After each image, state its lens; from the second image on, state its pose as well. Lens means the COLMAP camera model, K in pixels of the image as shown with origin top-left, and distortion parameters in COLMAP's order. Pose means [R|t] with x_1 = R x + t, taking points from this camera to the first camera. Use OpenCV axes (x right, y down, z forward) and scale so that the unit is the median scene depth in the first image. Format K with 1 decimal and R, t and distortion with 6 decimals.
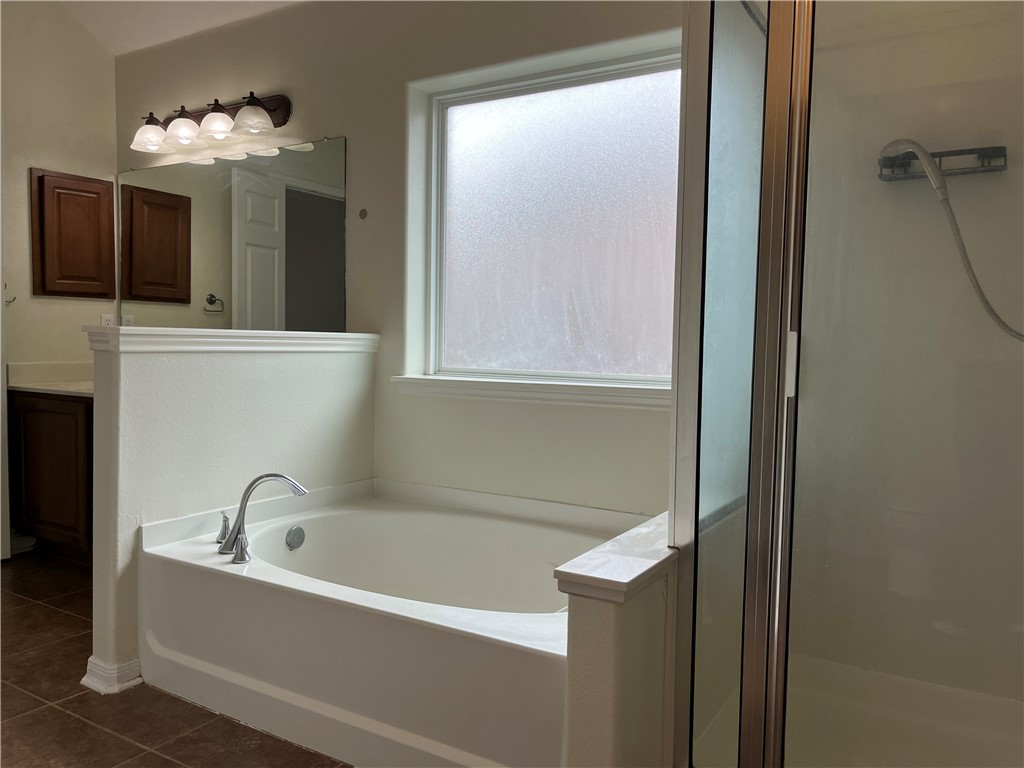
lens RADIAL K [[780.0, 0, 519.6], [0, 780.0, 384.5], [0, 0, 1]] dist [0.042684, -0.055463]
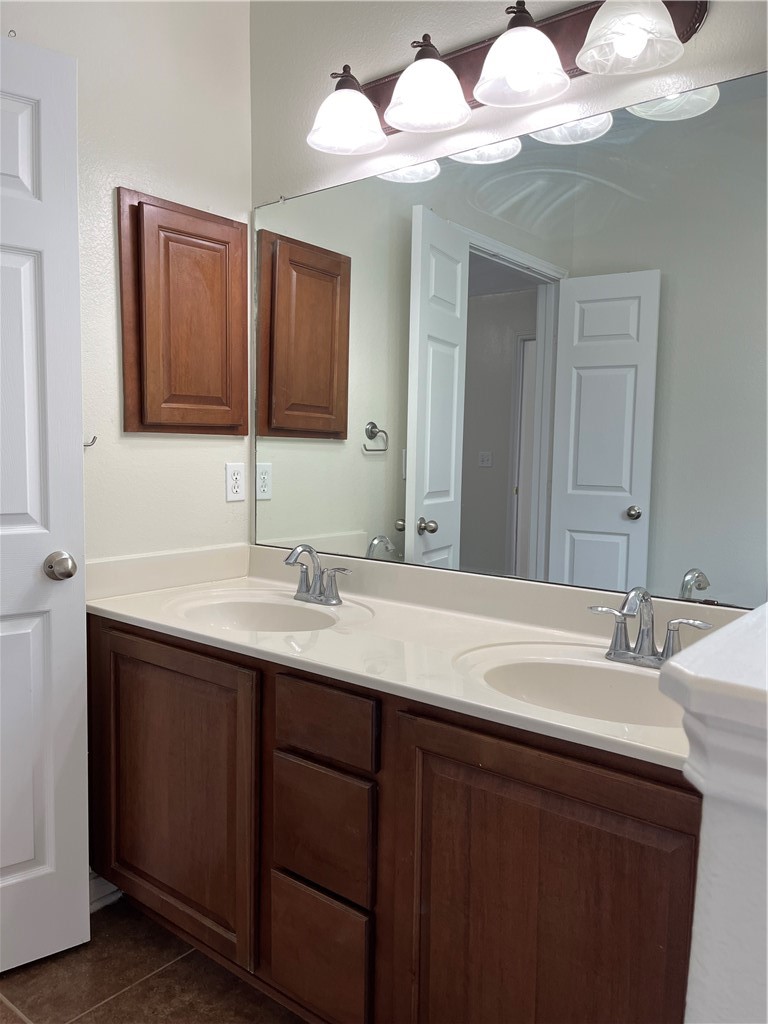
lens RADIAL K [[780.0, 0, 381.2], [0, 780.0, 513.6], [0, 0, 1]] dist [0.042684, -0.055463]
pose [[0.990827, 0.003831, -0.135079, -0.347364], [-0.001347, 0.999828, 0.018476, -0.063755], [0.135126, -0.018124, 0.990663, 0.461033]]
